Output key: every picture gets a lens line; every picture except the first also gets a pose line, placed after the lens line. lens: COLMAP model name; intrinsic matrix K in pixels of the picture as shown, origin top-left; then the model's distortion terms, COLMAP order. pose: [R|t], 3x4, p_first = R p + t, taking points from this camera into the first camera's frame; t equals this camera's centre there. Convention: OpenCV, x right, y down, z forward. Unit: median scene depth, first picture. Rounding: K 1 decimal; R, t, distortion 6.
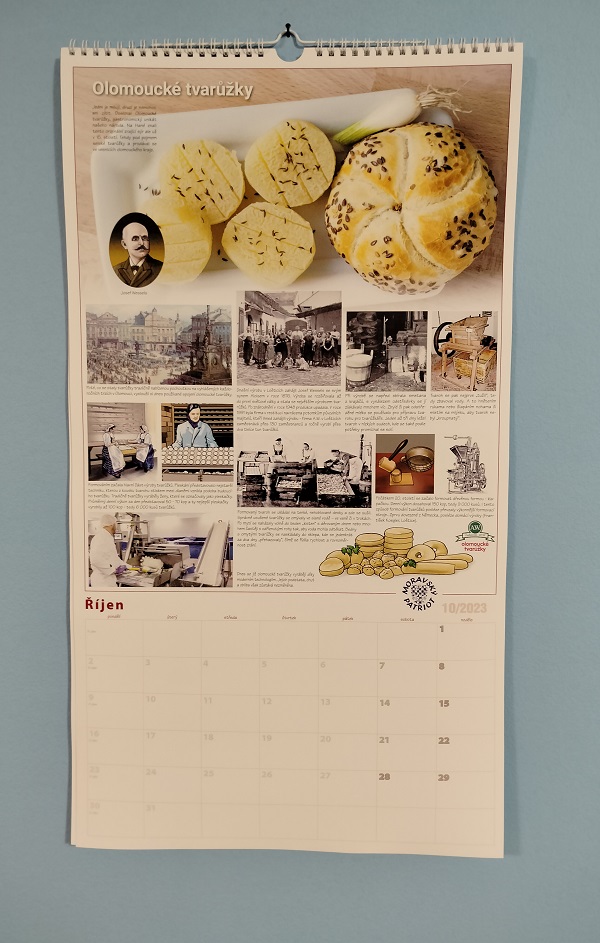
lens RADIAL K [[630.8, 0, 332.0], [0, 630.8, 465.5], [0, 0, 1]] dist [0.001969, 0.003317]
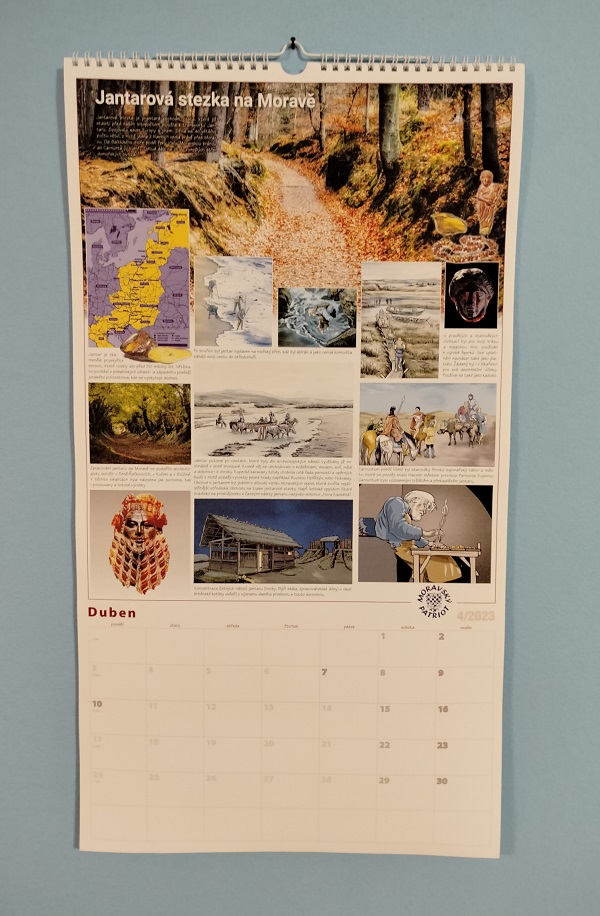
lens RADIAL K [[624.4, 0, 286.1], [0, 624.4, 479.1], [0, 0, 1]] dist [-0.008470, -0.008078]
pose [[0.999645, 0.006295, 0.025905, -0.106041], [-0.006489, 0.999951, 0.007431, -0.000678], [-0.025857, -0.007597, 0.999637, 0.002421]]
